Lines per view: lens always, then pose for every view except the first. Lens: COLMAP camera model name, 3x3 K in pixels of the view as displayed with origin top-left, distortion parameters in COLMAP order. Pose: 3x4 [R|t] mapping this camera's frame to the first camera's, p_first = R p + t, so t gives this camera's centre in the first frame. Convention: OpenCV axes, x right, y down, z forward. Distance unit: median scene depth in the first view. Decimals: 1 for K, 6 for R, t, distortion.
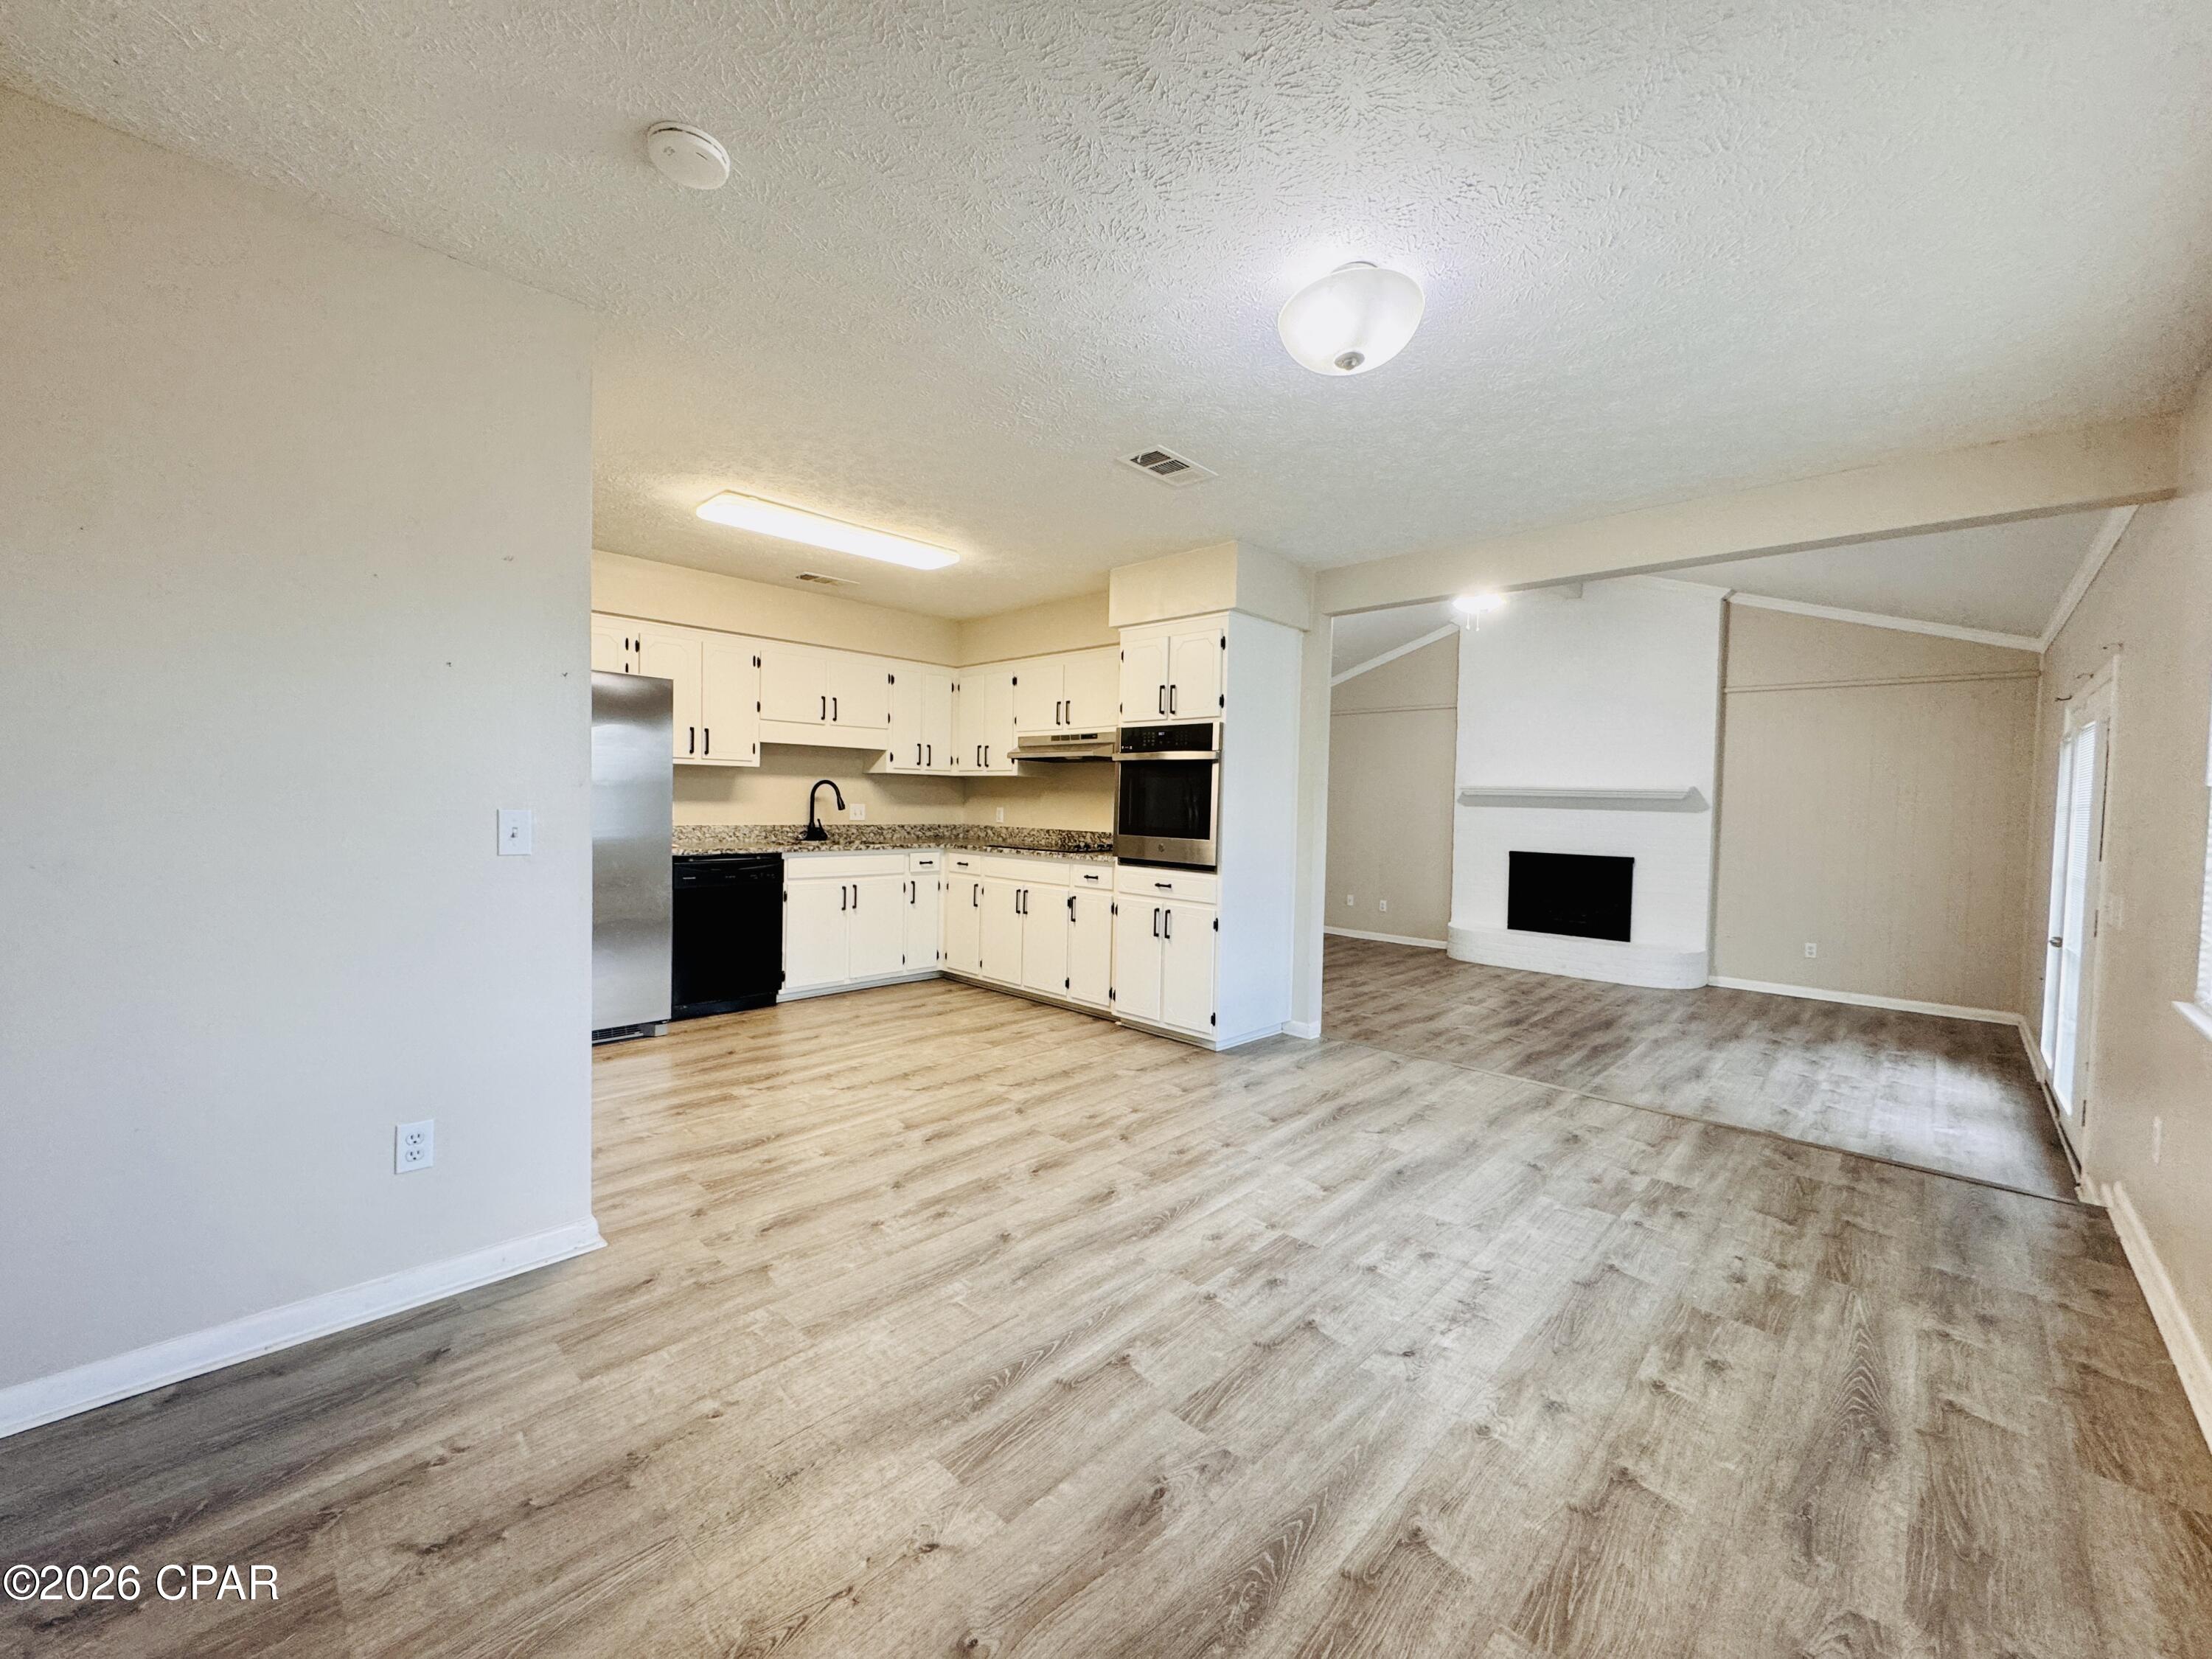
lens RADIAL K [[882.9, 0, 1094.1], [0, 882.9, 824.7], [0, 0, 1]] dist [-0.004568, -0.000129]
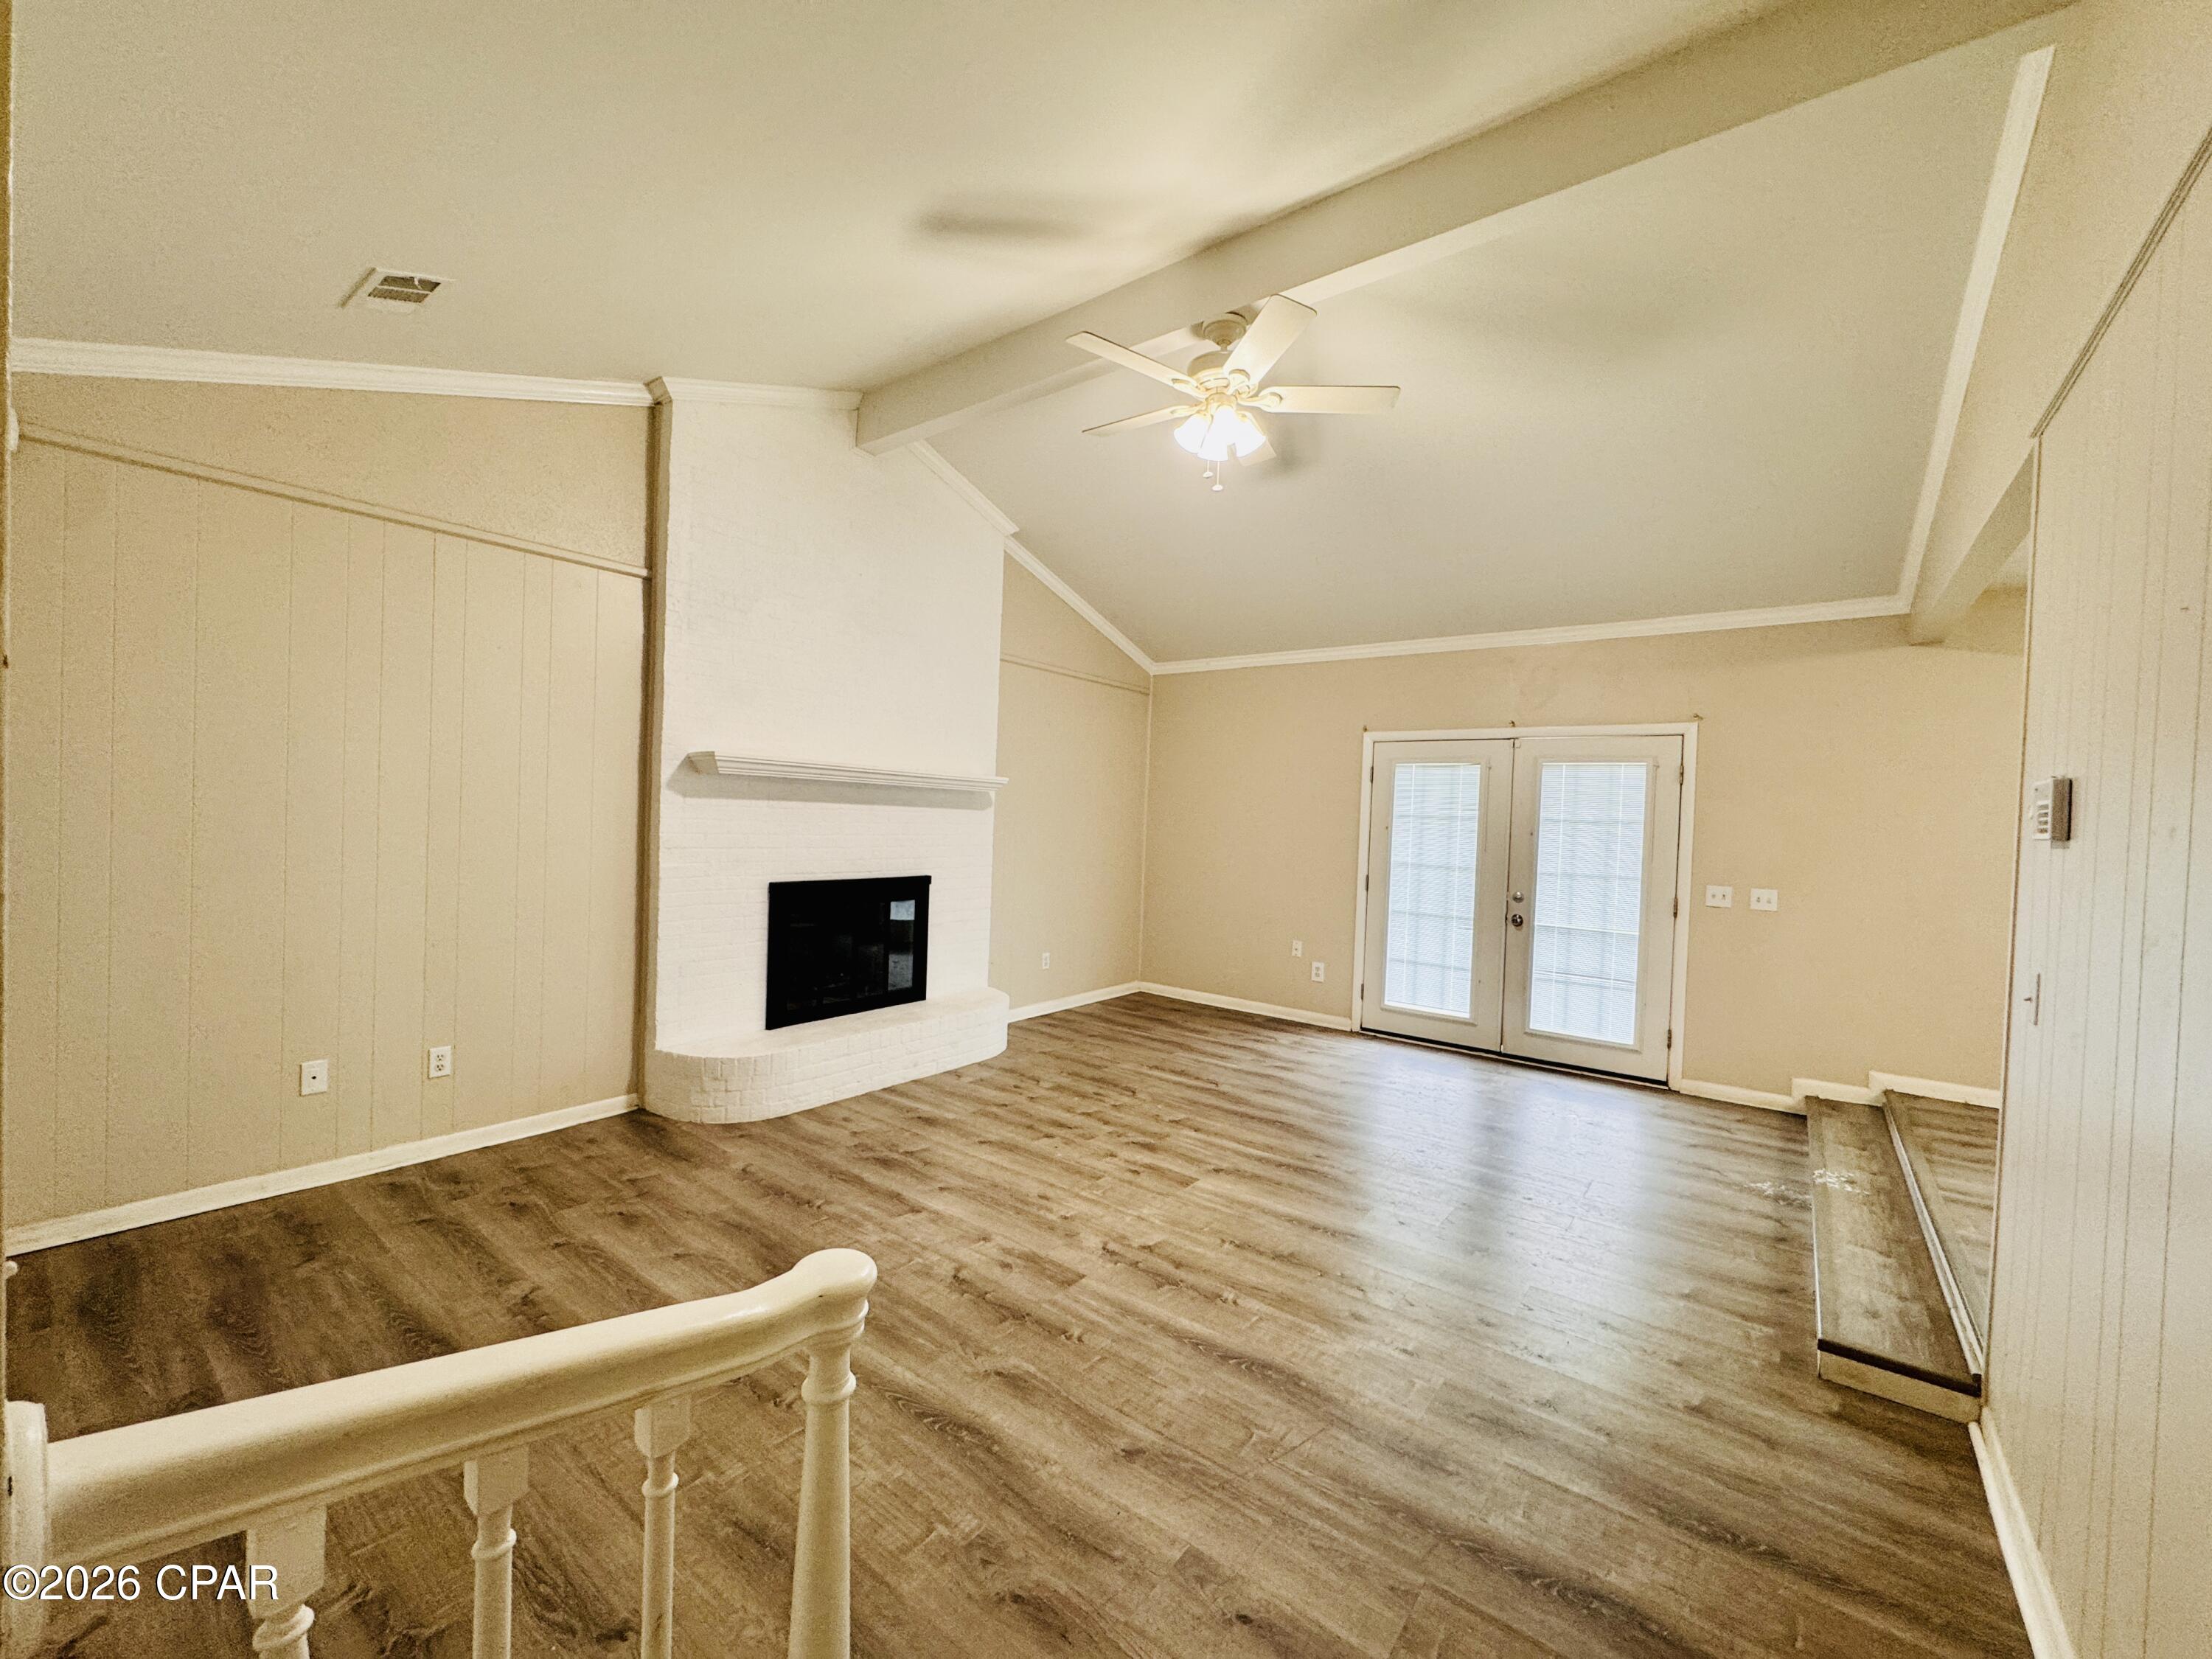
lens RADIAL K [[882.9, 0, 1108.9], [0, 882.9, 815.2], [0, 0, 1]] dist [-0.004568, -0.000129]
pose [[-0.113219, -0.030288, 0.993108, -0.086961], [-0.009336, 0.999524, 0.029420, -0.032427], [-0.993526, -0.005941, -0.113448, 0.985187]]
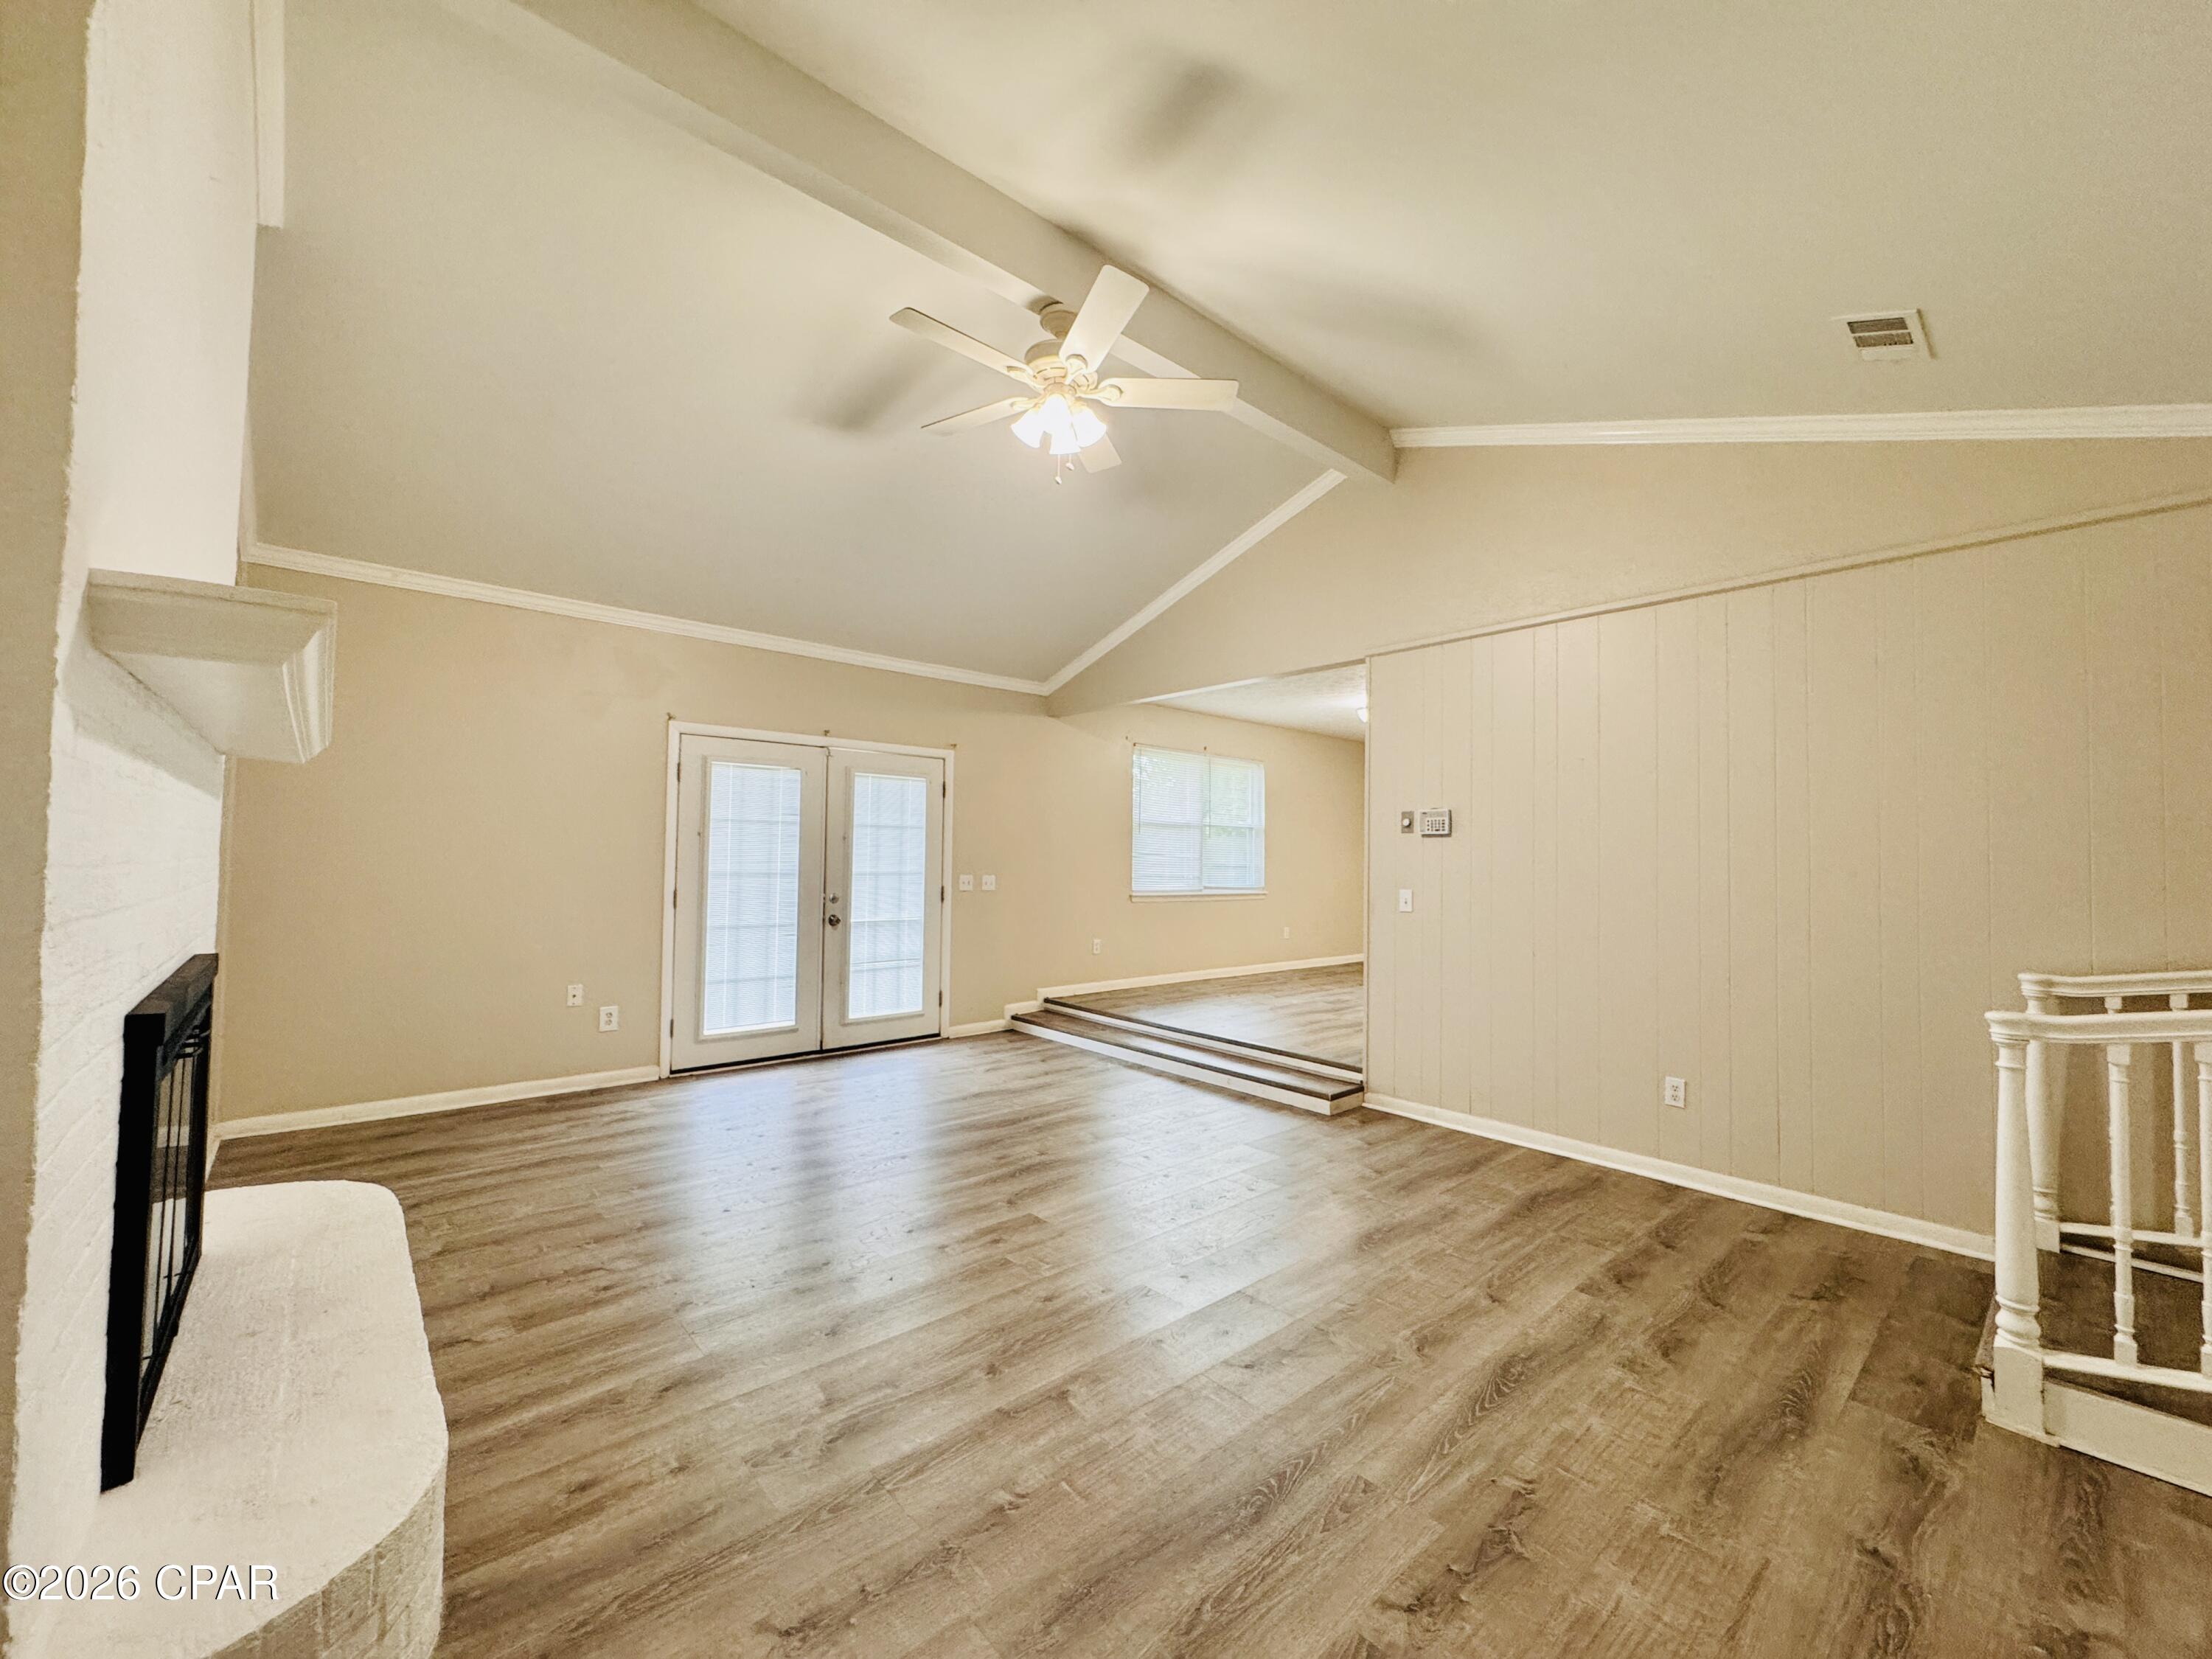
lens RADIAL K [[882.9, 0, 1099.9], [0, 882.9, 823.6], [0, 0, 1]] dist [-0.004568, -0.000129]
pose [[-0.995986, -0.036280, 0.081825, 0.316769], [-0.036846, 0.999306, -0.005420, -0.015210], [-0.081572, -0.008413, -0.996632, 1.323019]]
